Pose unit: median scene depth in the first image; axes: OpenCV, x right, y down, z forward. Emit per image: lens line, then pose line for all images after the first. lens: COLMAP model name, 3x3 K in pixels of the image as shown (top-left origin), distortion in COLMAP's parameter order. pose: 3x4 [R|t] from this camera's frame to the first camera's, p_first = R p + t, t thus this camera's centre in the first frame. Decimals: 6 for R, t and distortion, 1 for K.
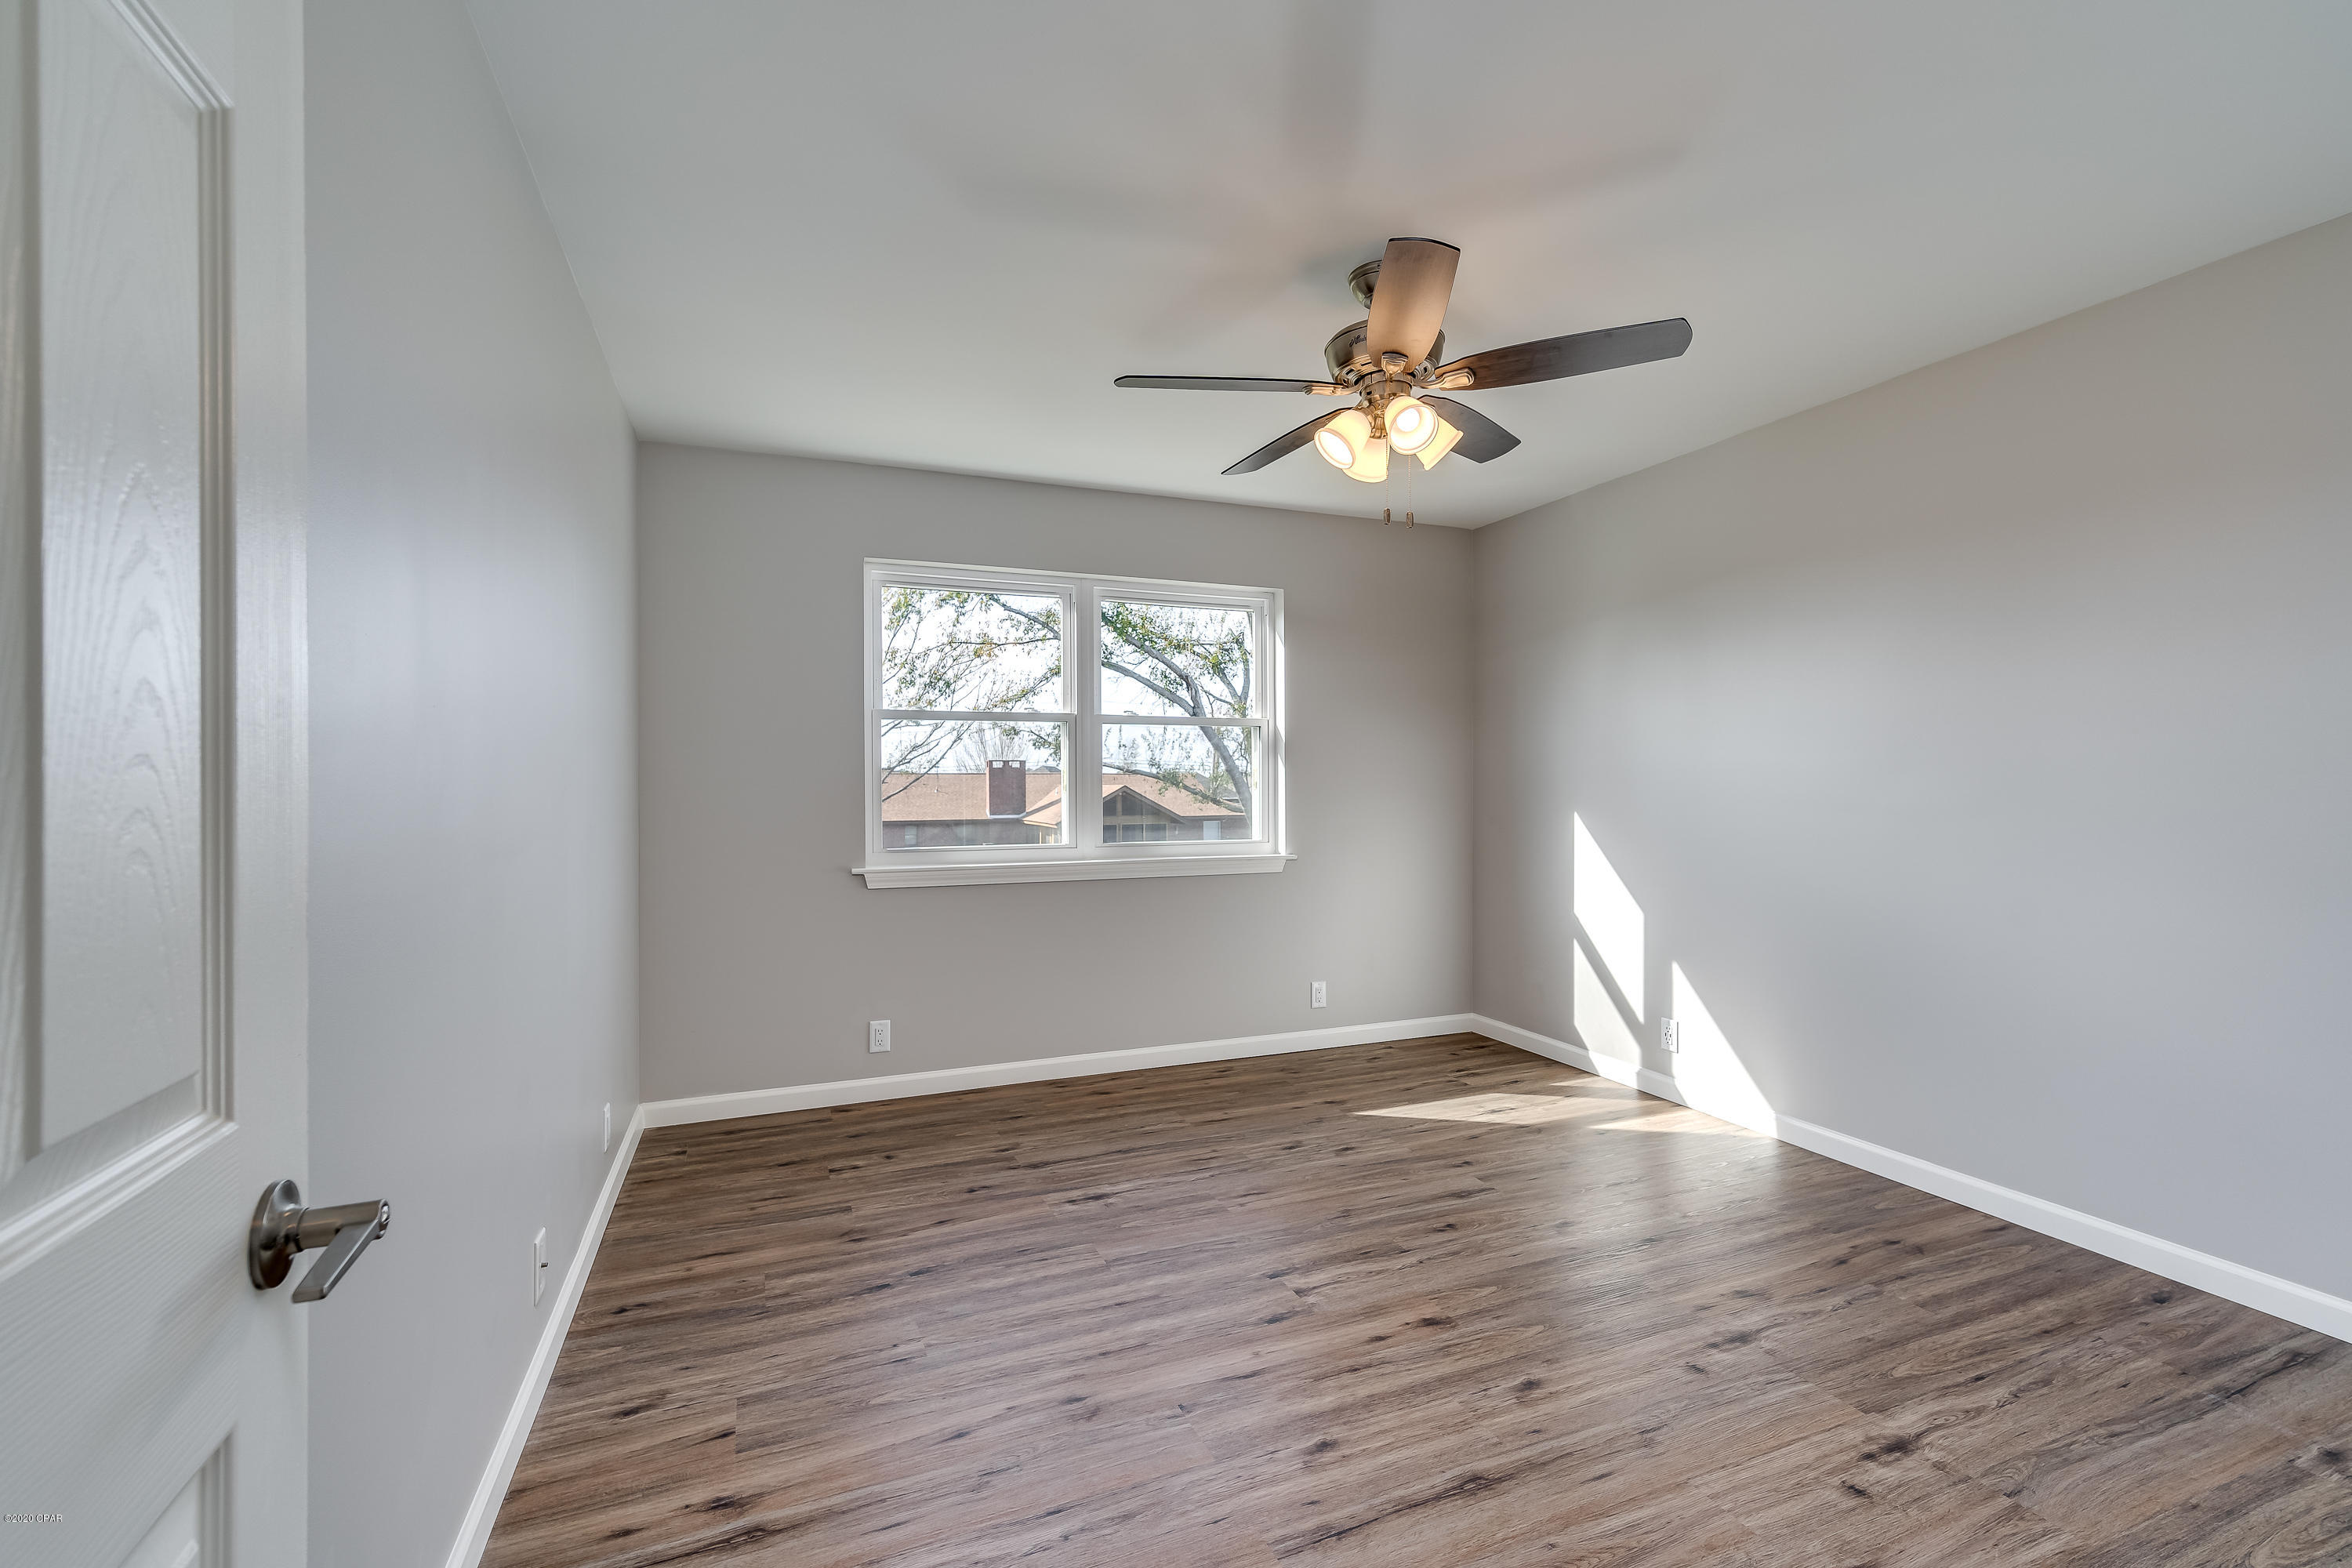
lens RADIAL K [[1013.1, 0, 1176.0], [0, 1013.1, 784.0], [0, 0, 1]] dist [0.000544, 0.000568]
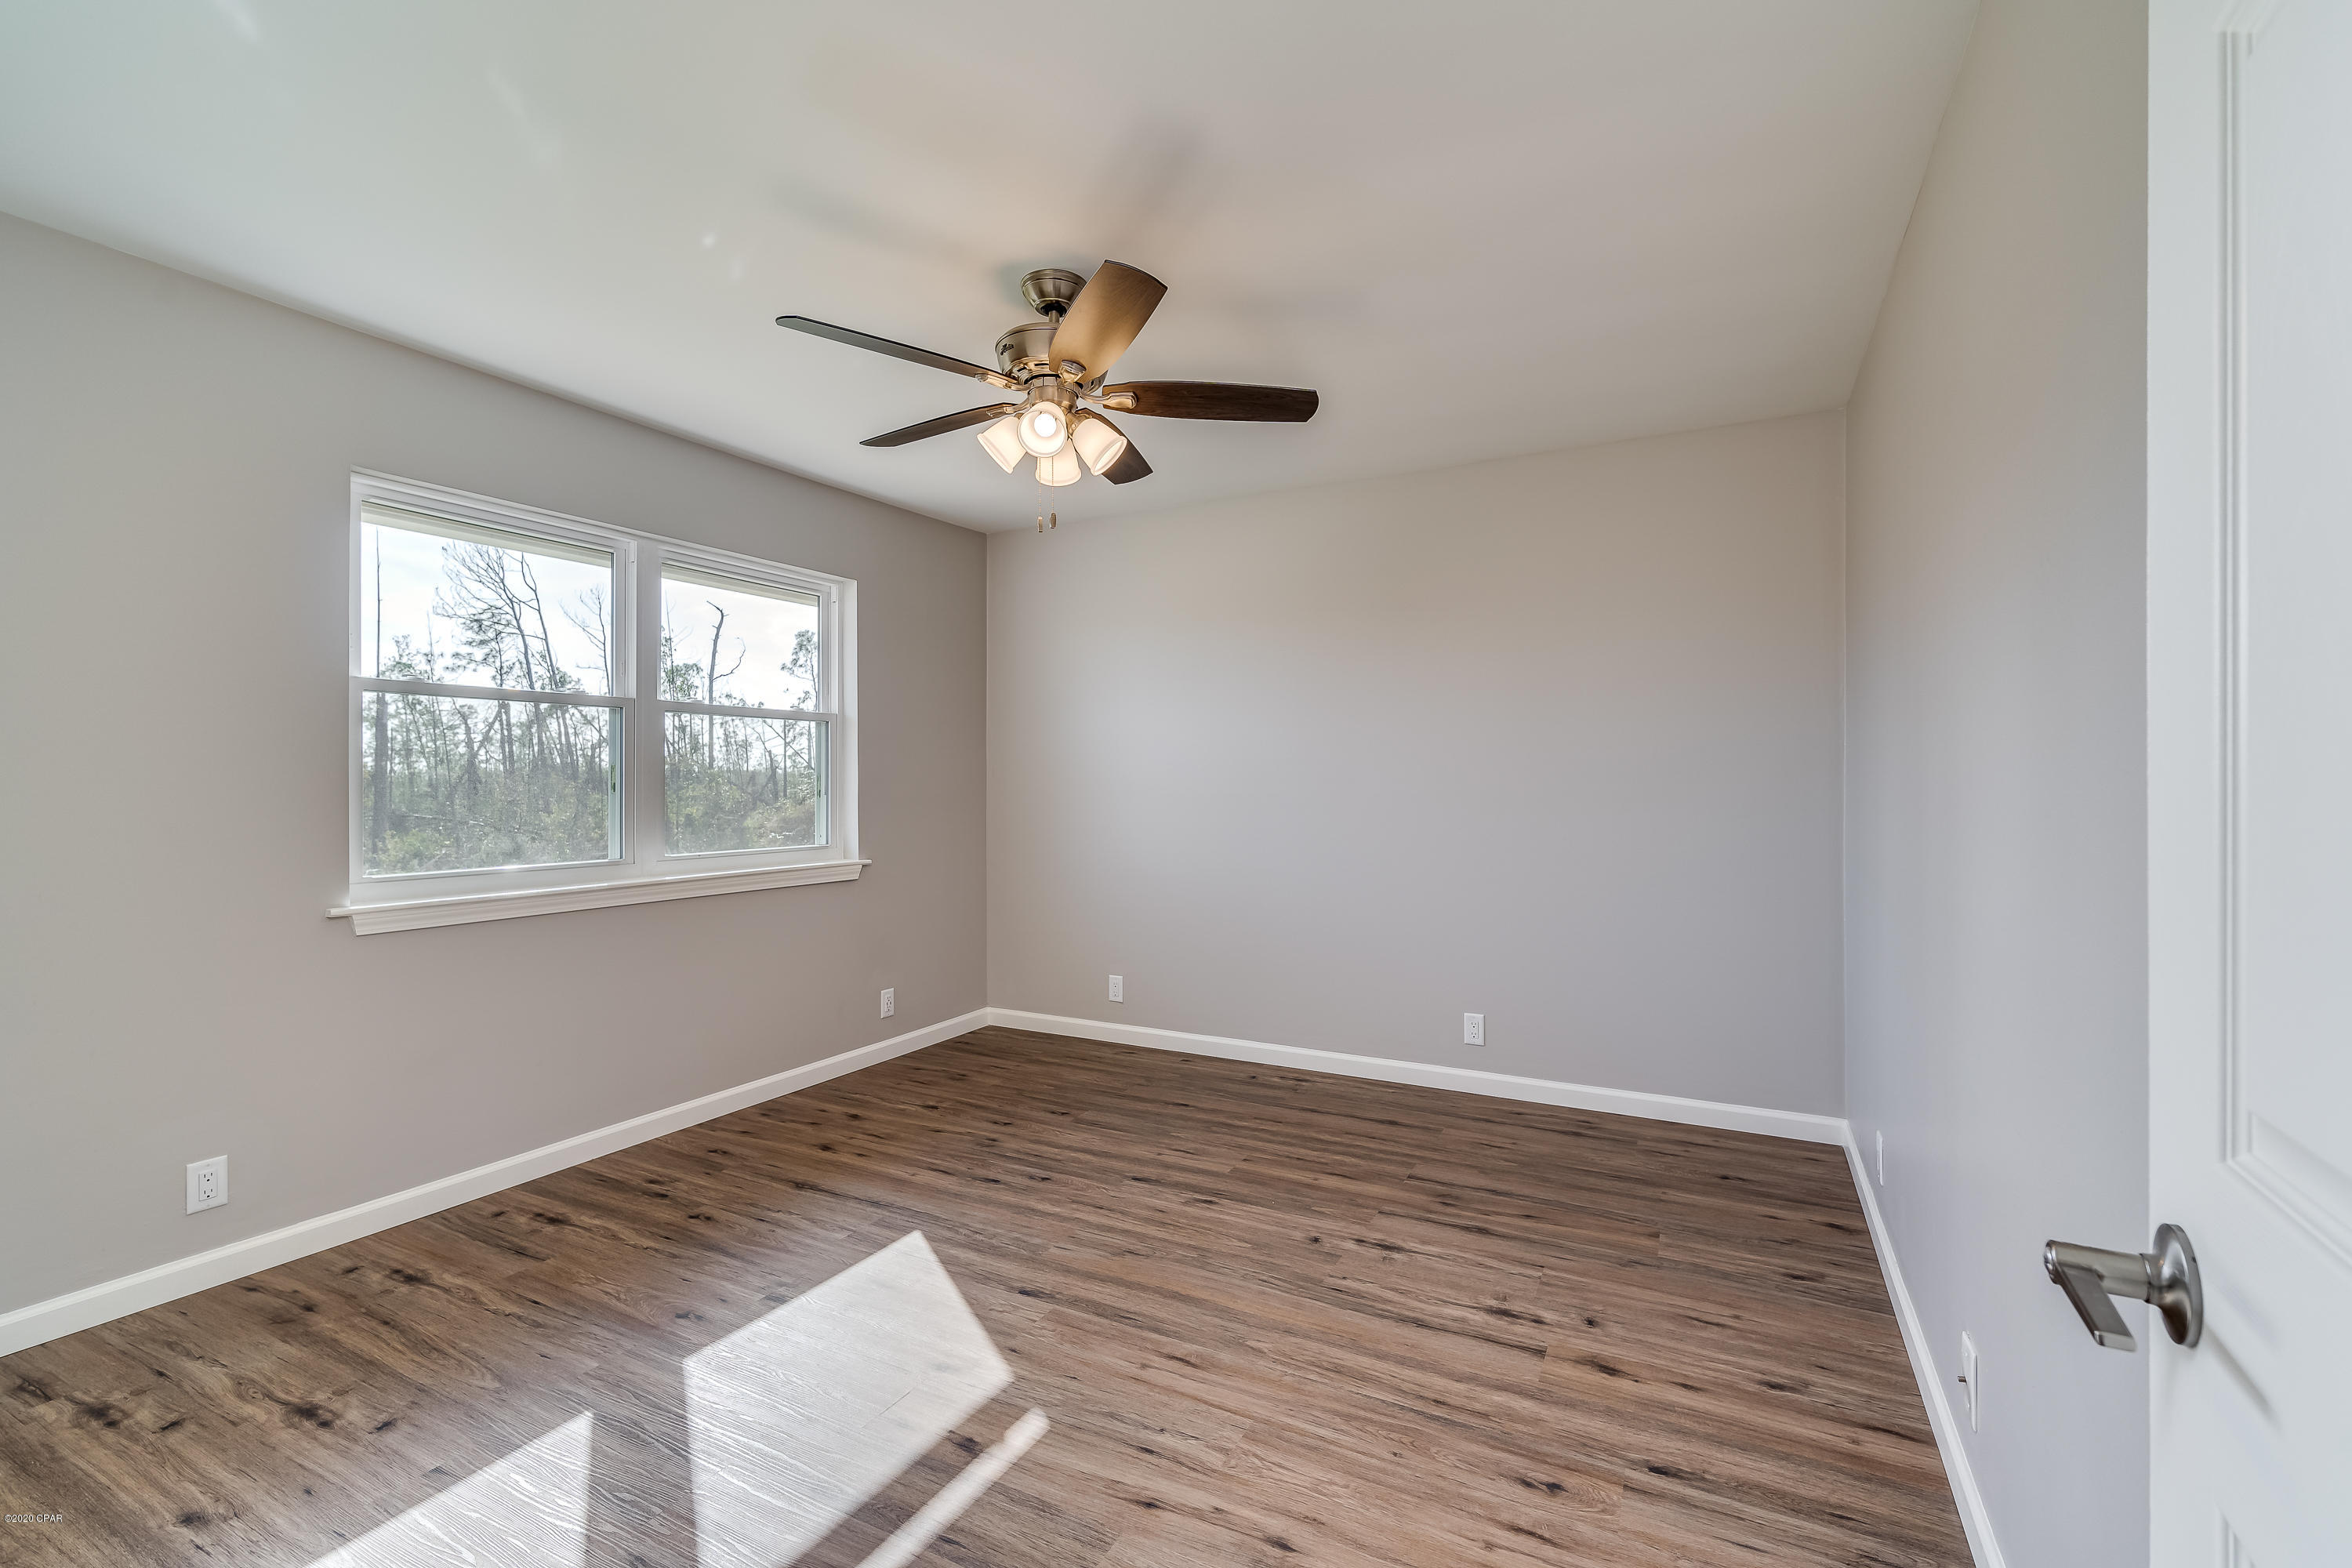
lens RADIAL K [[1013.1, 0, 1176.0], [0, 1013.1, 784.0], [0, 0, 1]] dist [0.000544, 0.000568]
pose [[0.634966, 0.005029, -0.772524, 0.561437], [-0.004700, 0.999985, 0.002647, 0.013171], [0.772526, 0.001950, 0.634980, 0.289864]]
